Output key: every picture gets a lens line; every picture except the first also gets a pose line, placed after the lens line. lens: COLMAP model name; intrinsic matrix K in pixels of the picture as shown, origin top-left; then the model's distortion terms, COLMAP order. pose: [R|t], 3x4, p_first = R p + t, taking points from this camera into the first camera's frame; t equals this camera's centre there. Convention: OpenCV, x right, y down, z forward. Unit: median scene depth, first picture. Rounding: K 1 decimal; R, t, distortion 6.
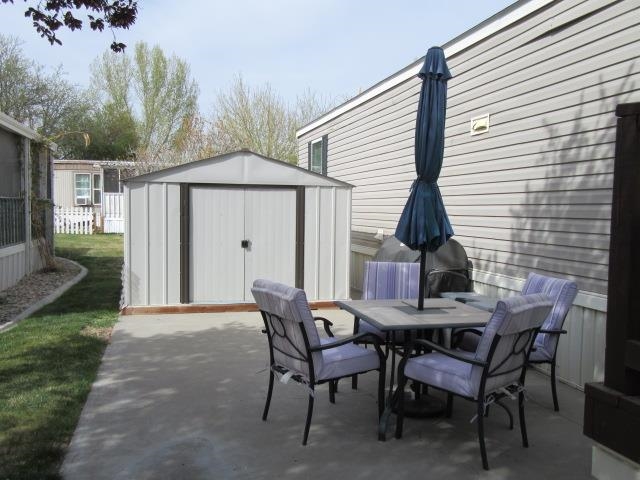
lens RADIAL K [[566.4, 0, 320.0], [0, 566.4, 240.0], [0, 0, 1]] dist [0.015809, 0.008580]
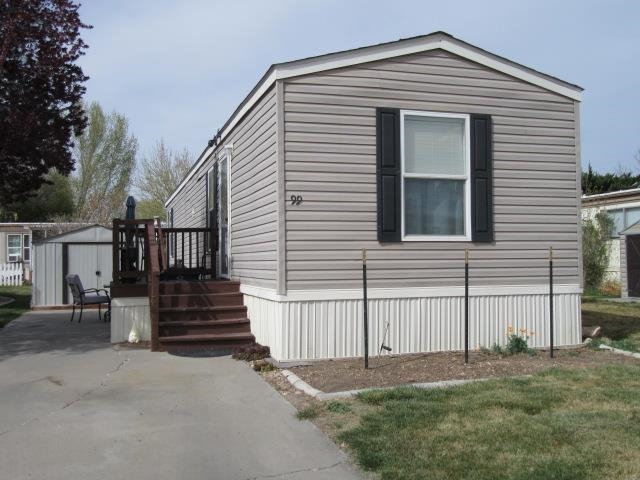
lens RADIAL K [[654.7, 0, 320.0], [0, 654.7, 240.0], [0, 0, 1]] dist [0.004745, 0.012531]
pose [[0.998886, -0.026117, 0.039304, 0.546310], [0.029598, 0.995431, -0.090784, 0.121636], [-0.036753, 0.091846, 0.995095, -1.268957]]
